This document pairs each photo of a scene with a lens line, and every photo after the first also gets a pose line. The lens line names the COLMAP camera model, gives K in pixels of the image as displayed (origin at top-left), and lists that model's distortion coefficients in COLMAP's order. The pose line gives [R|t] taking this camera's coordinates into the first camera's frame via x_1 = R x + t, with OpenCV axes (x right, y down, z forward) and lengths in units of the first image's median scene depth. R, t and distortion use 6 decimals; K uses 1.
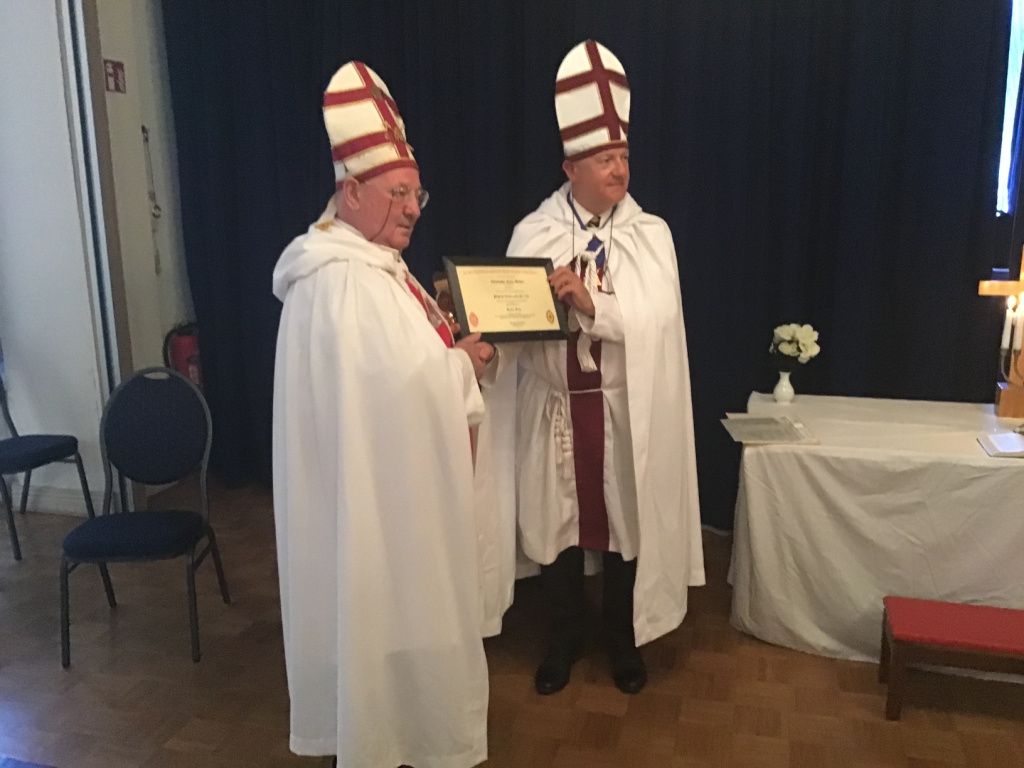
lens RADIAL K [[928.1, 0, 512.0], [0, 928.1, 384.0], [0, 0, 1]] dist [0.131640, -0.328248]
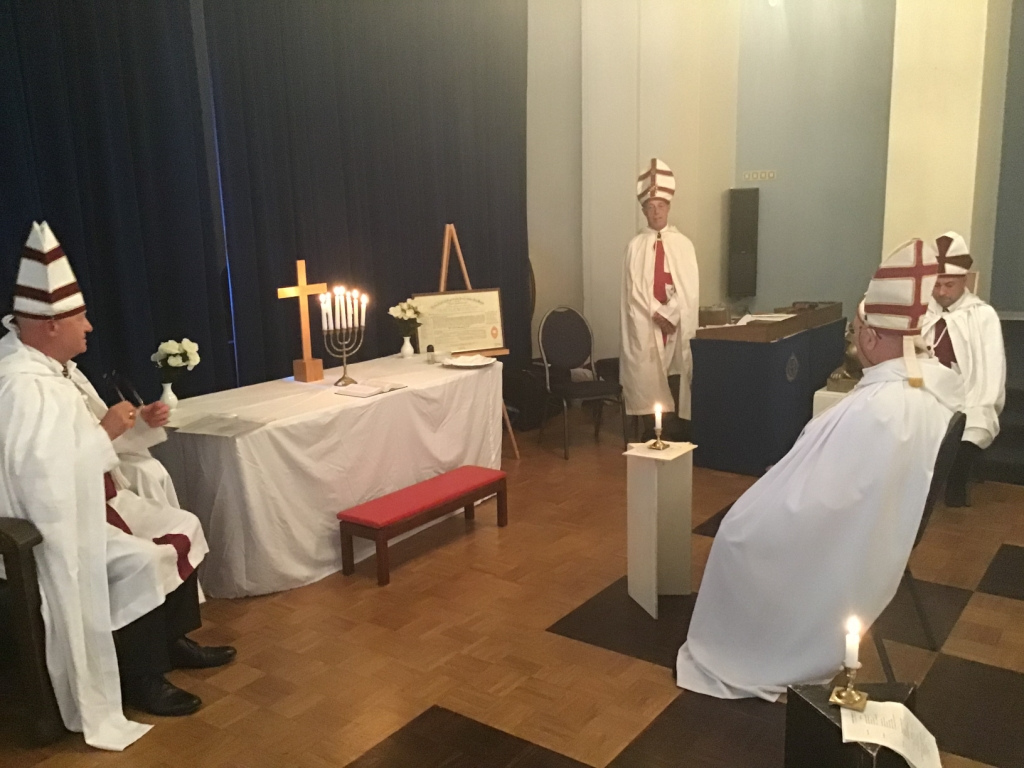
lens RADIAL K [[928.1, 0, 512.0], [0, 928.1, 384.0], [0, 0, 1]] dist [0.131640, -0.328248]
pose [[0.319883, -0.171767, 0.931757, -0.771322], [0.229595, 0.968171, 0.099657, -0.036013], [-0.919218, 0.182048, 0.349138, 0.260653]]
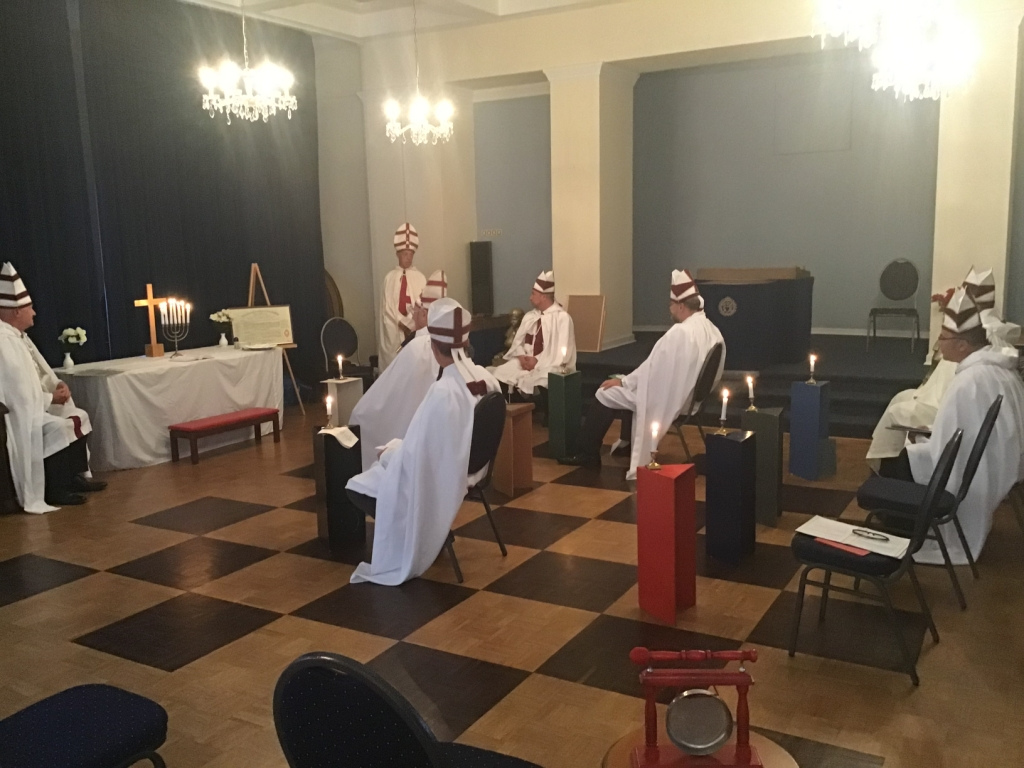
lens RADIAL K [[928.1, 0, 512.0], [0, 928.1, 384.0], [0, 0, 1]] dist [0.131640, -0.328248]
pose [[0.217804, -0.132003, 0.967025, -1.744229], [0.236316, 0.968462, 0.078974, 0.140370], [-0.946951, 0.211322, 0.242130, -0.440416]]
